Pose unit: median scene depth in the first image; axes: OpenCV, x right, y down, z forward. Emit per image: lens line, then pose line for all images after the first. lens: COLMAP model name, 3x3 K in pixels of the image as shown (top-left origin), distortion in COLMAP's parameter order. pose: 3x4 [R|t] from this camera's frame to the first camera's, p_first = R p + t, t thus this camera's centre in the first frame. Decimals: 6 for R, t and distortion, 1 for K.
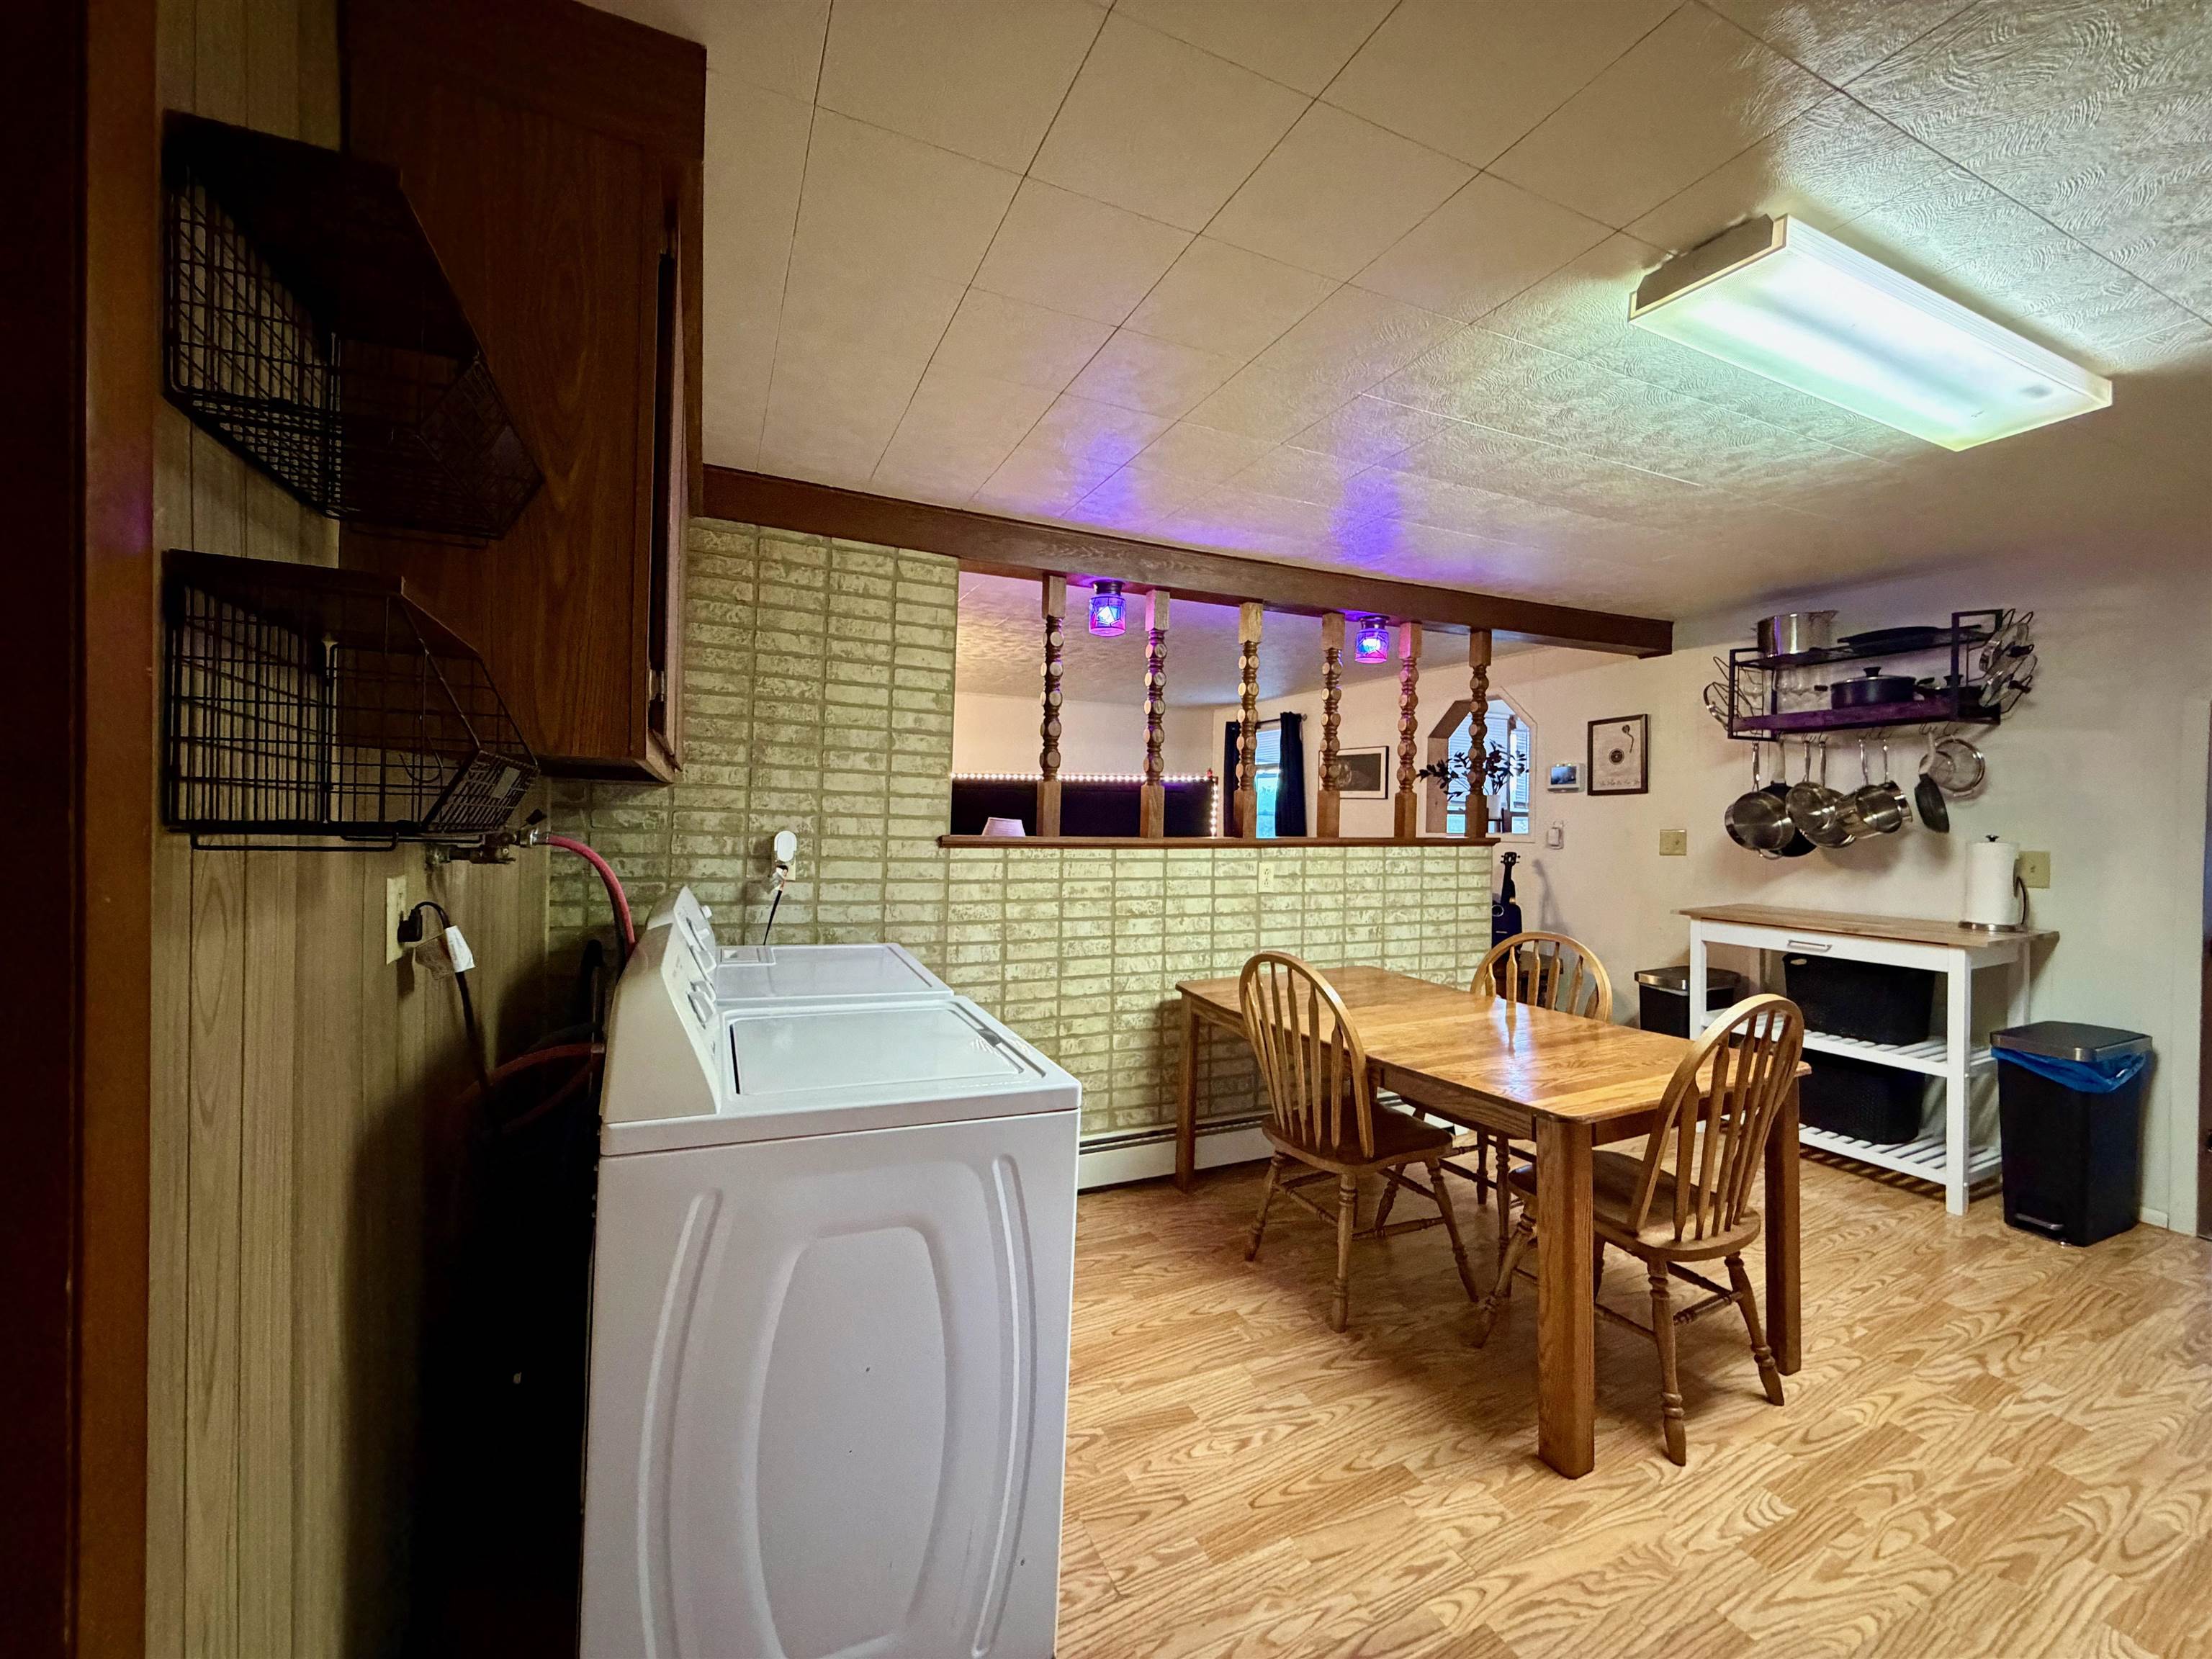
lens RADIAL K [[878.4, 0, 1104.1], [0, 878.4, 828.6], [0, 0, 1]] dist [-0.000033, 0.000389]
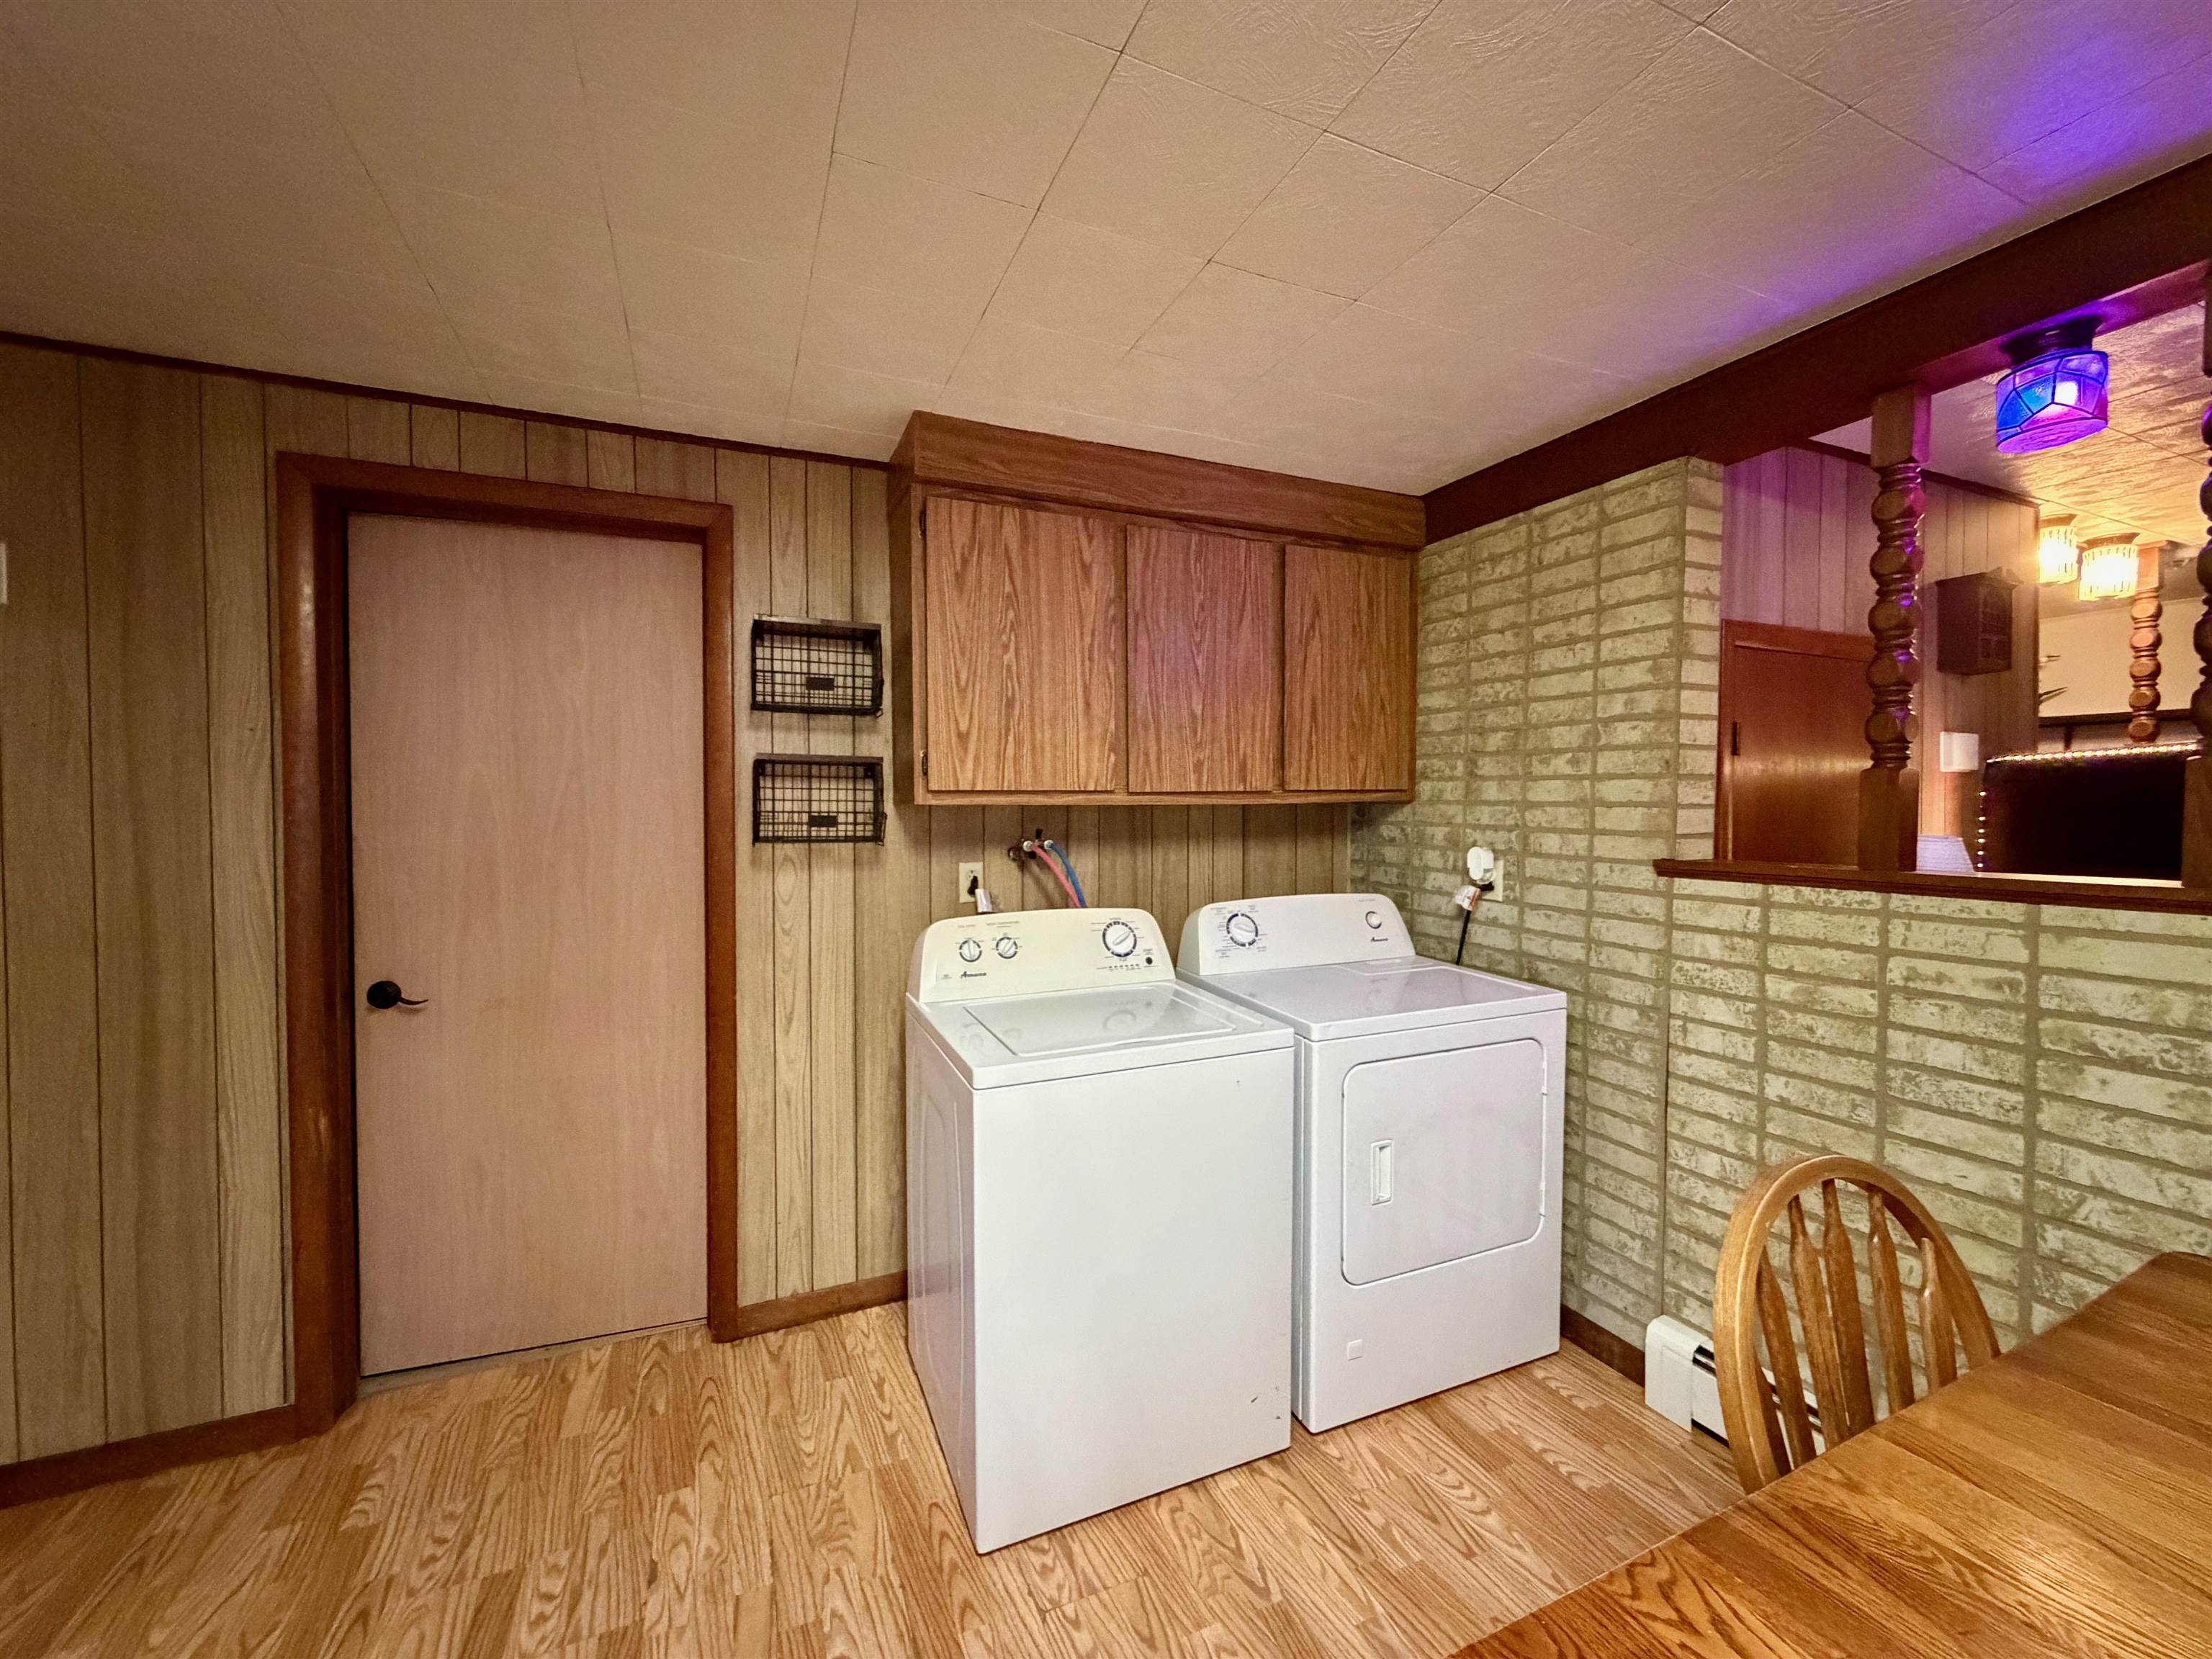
lens RADIAL K [[878.4, 0, 1098.7], [0, 878.4, 830.6], [0, 0, 1]] dist [-0.000033, 0.000389]
pose [[-0.018458, 0.003448, -0.999824, 0.478570], [-0.010666, 0.999936, 0.003645, -0.011432], [0.999773, 0.010731, -0.018420, 0.503831]]
